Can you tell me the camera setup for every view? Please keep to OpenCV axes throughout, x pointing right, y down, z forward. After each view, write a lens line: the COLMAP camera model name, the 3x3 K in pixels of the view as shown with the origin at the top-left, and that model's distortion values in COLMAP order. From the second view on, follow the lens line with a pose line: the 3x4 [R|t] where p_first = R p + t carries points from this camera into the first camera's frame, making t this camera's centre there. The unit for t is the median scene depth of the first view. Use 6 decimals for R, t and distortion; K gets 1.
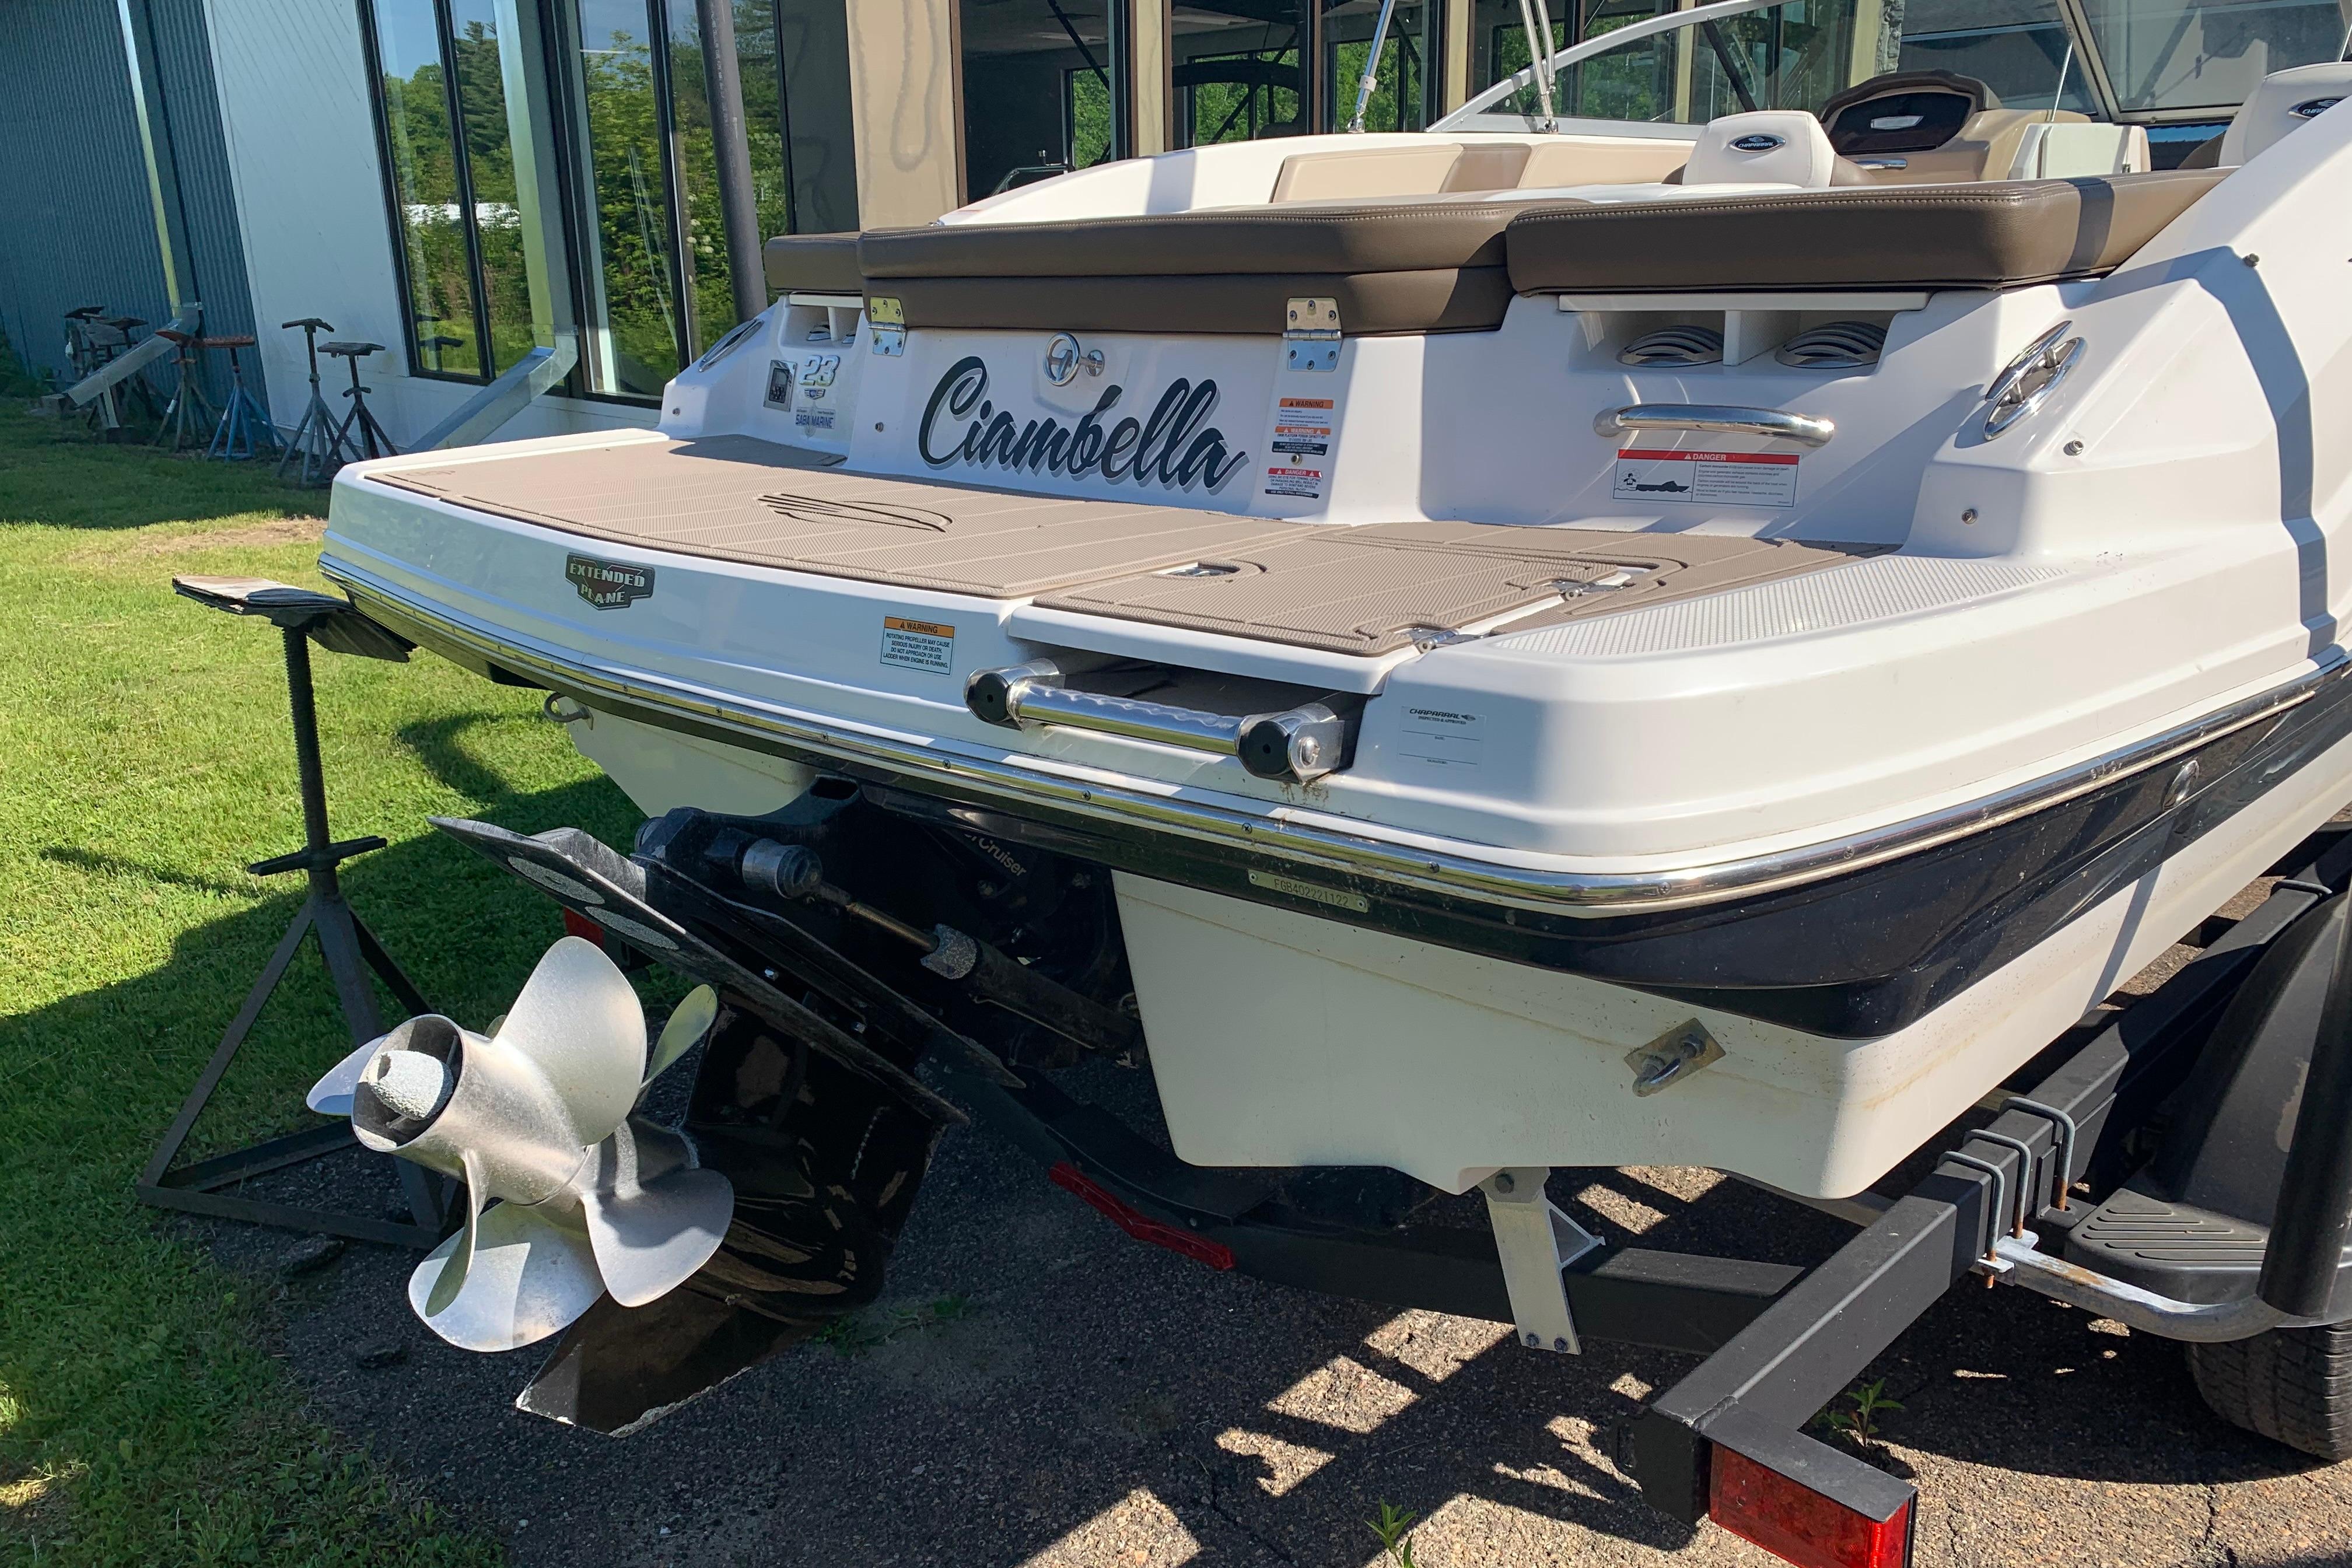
lens RADIAL K [[1795.4, 0, 1180.5], [0, 1795.4, 797.5], [0, 0, 1]] dist [0.034157, -0.034368]
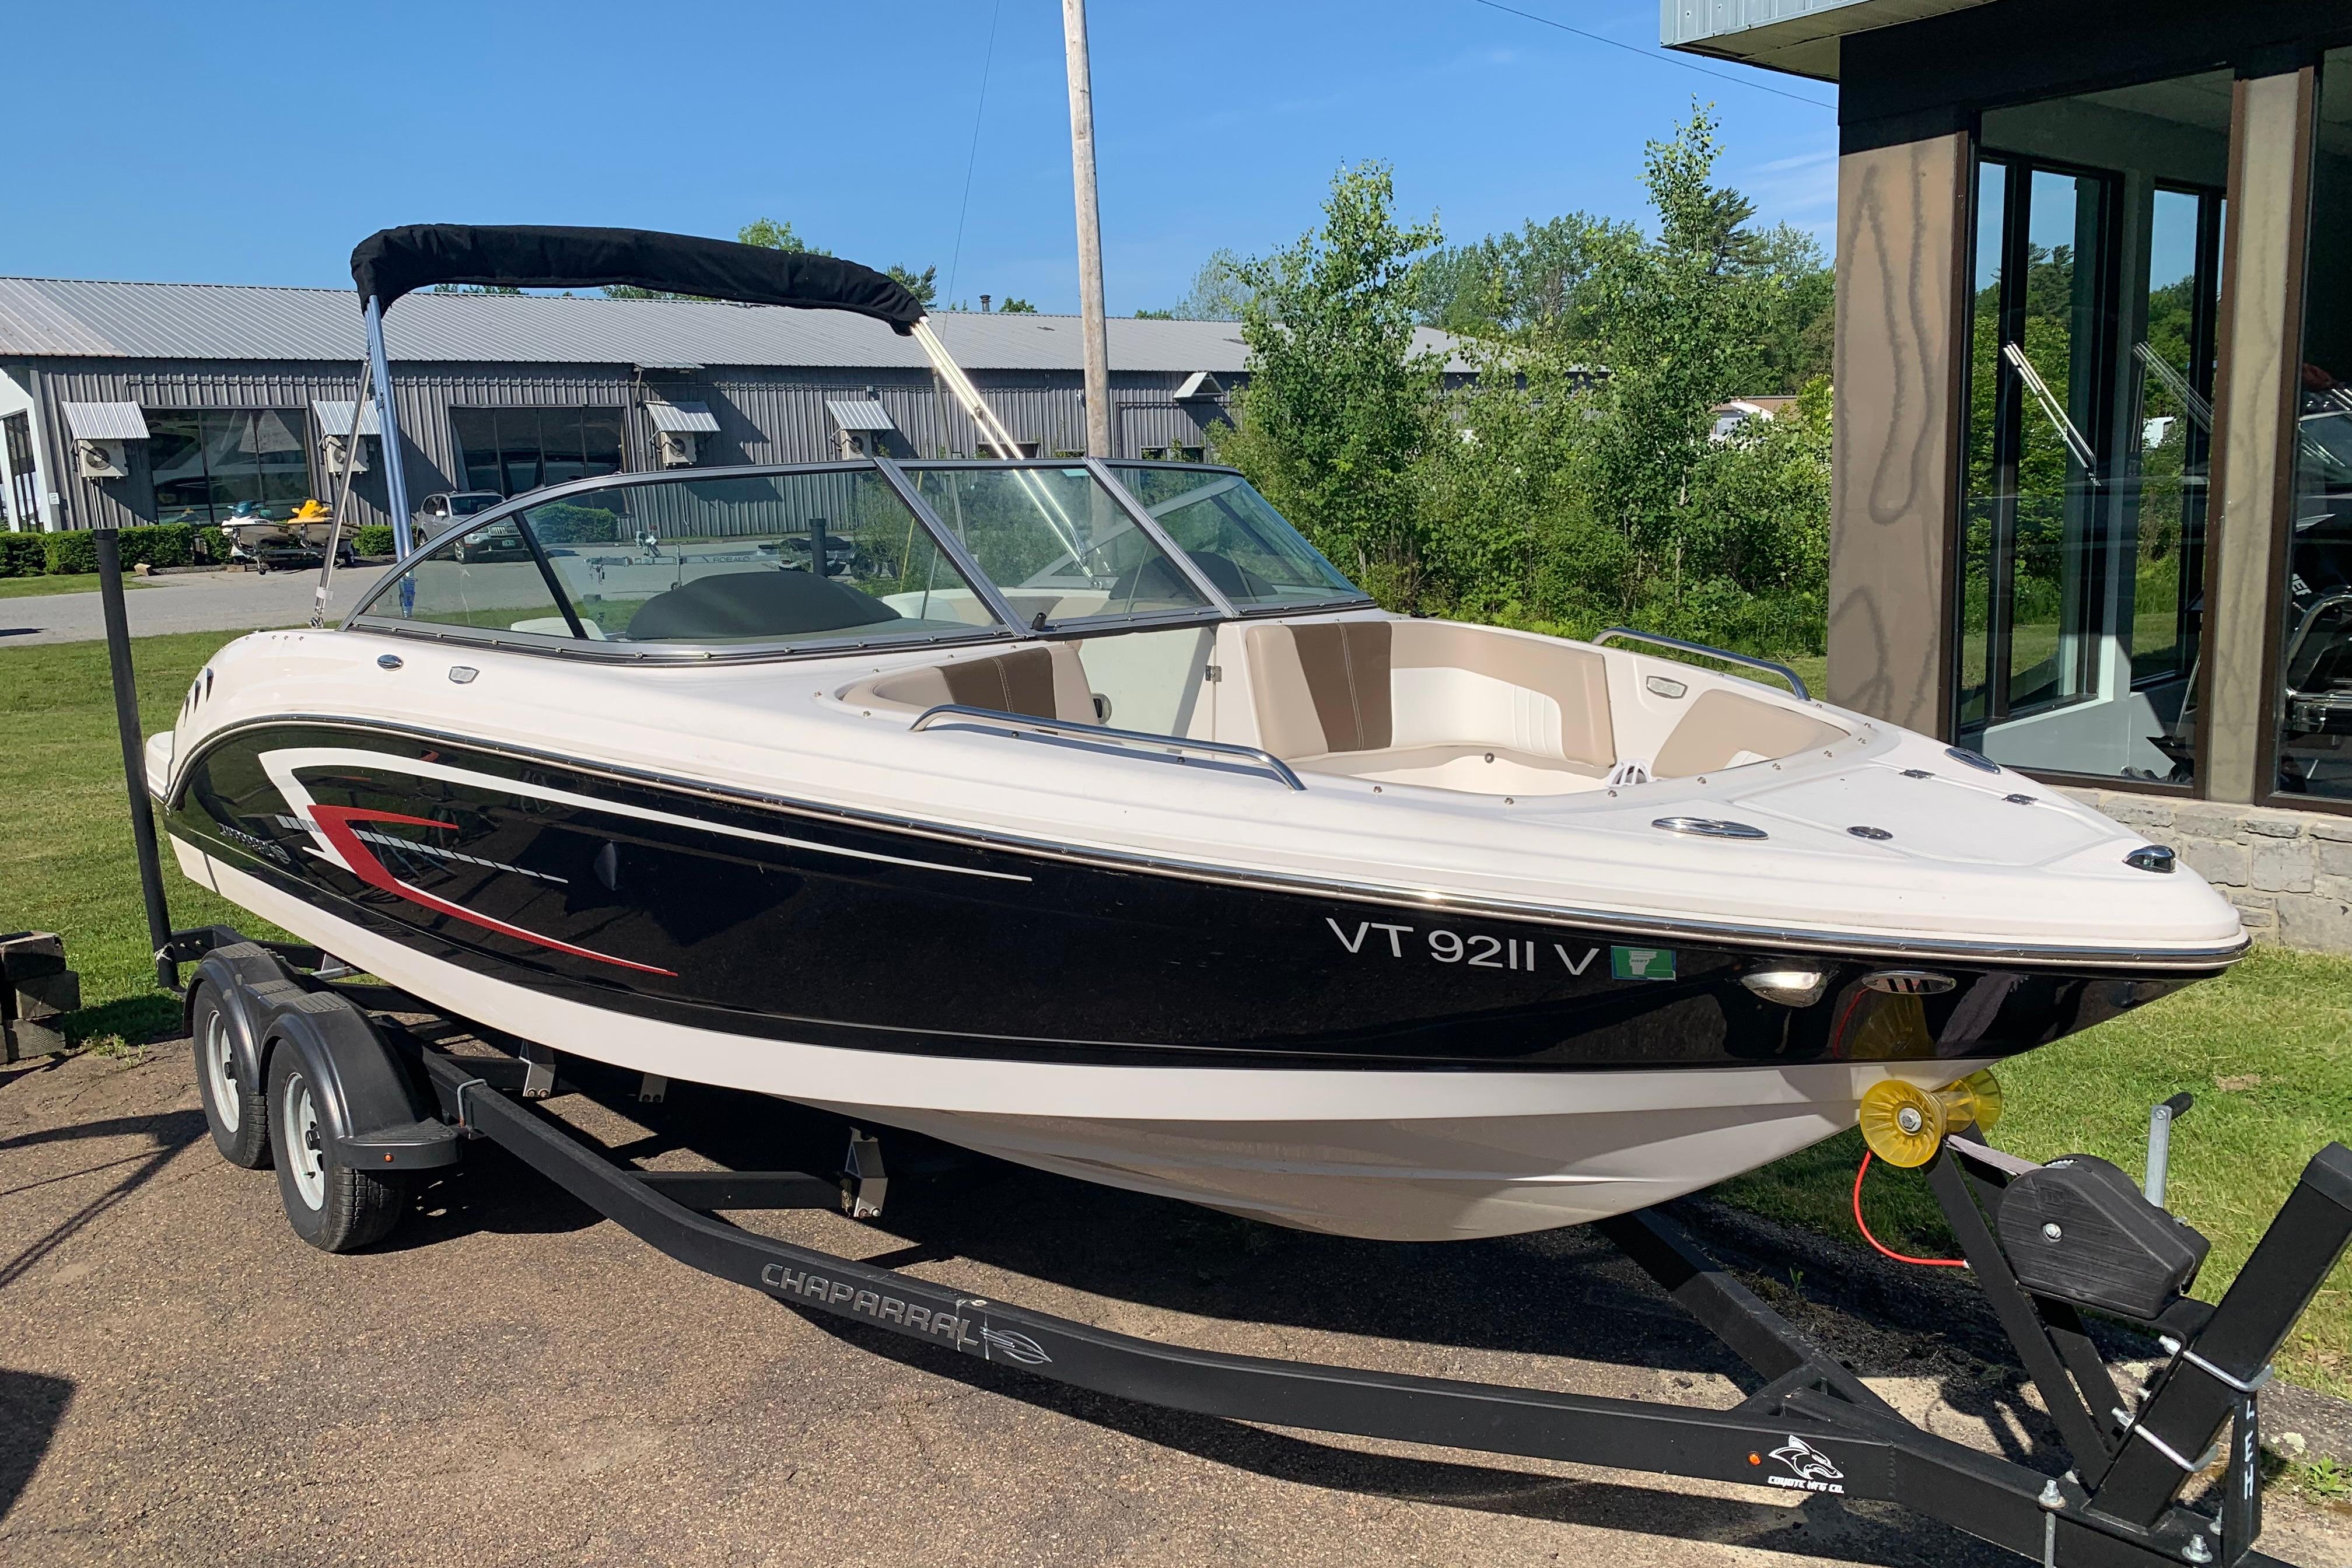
lens RADIAL K [[1795.4, 0, 1173.7], [0, 1795.4, 793.9], [0, 0, 1]] dist [0.034157, -0.034368]
pose [[-0.060287, 0.191617, -0.979617, 3.121105], [-0.265789, 0.942889, 0.200790, -1.036758], [0.962144, 0.272477, -0.005914, 2.269475]]
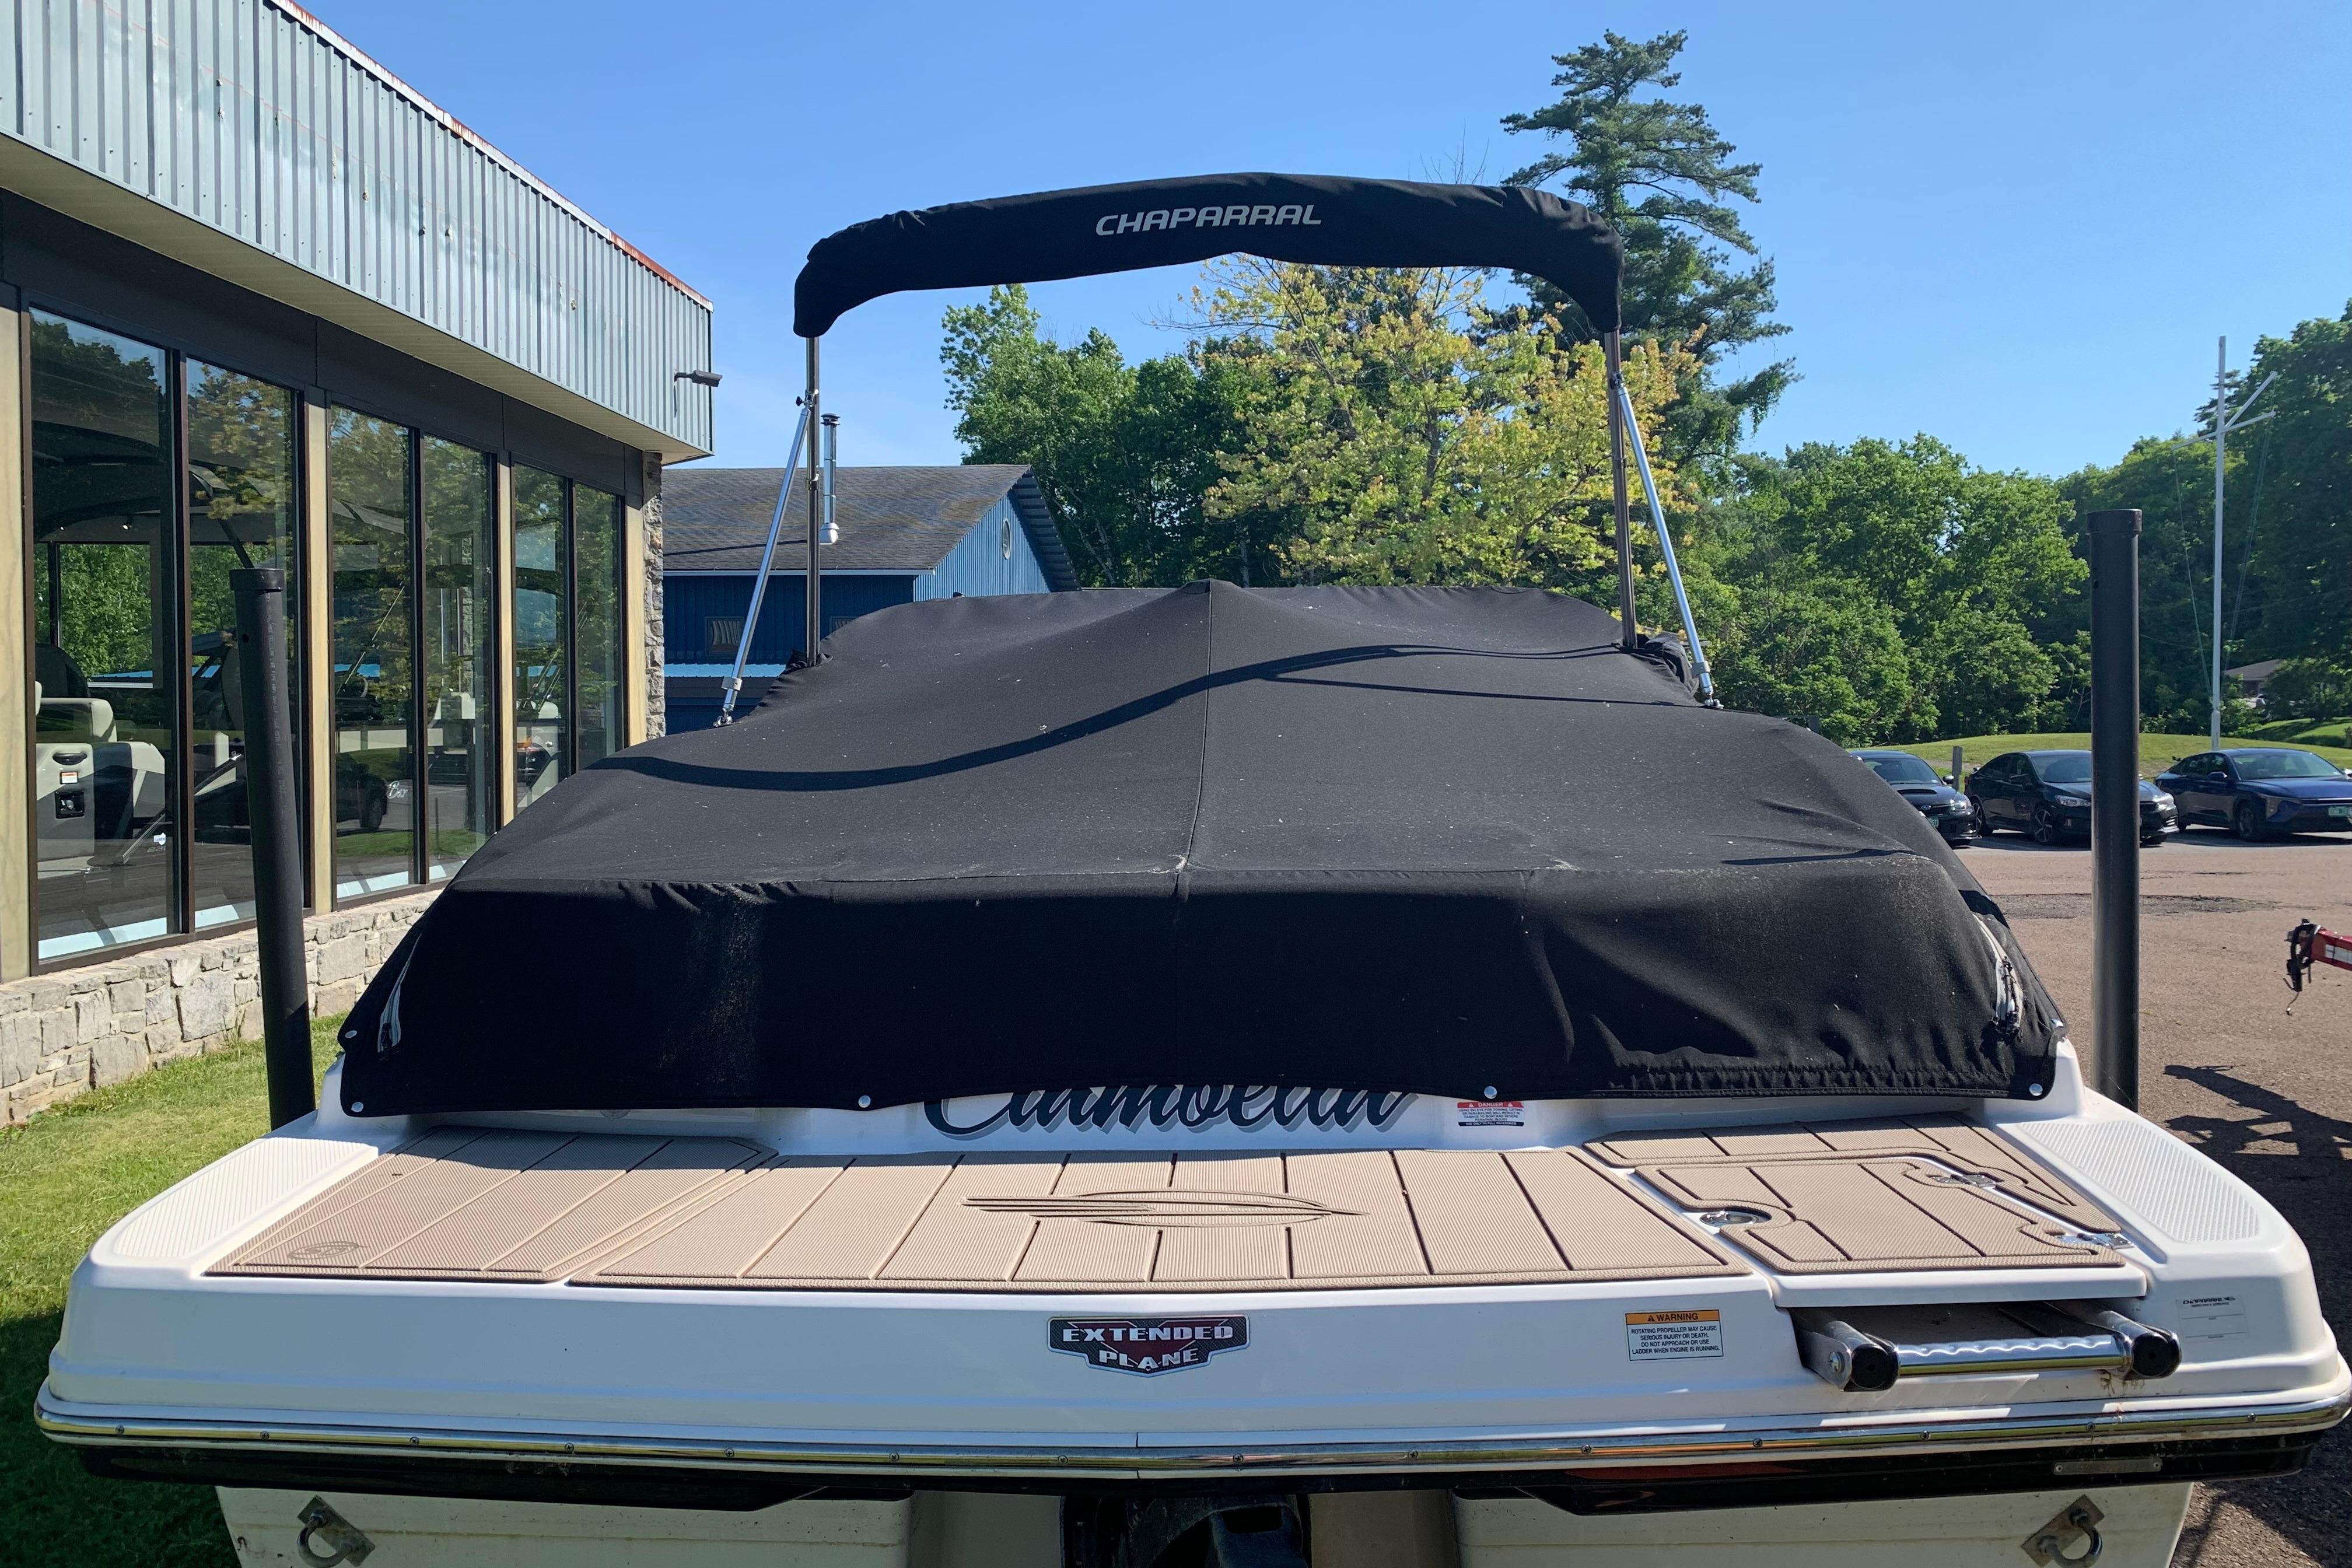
lens RADIAL K [[1795.4, 0, 1183.5], [0, 1795.4, 776.4], [0, 0, 1]] dist [0.034157, -0.034368]
pose [[0.729084, -0.009314, 0.684361, -0.741999], [0.197617, 0.960185, -0.197463, -0.170303], [-0.655274, 0.279209, 0.701896, 0.244549]]
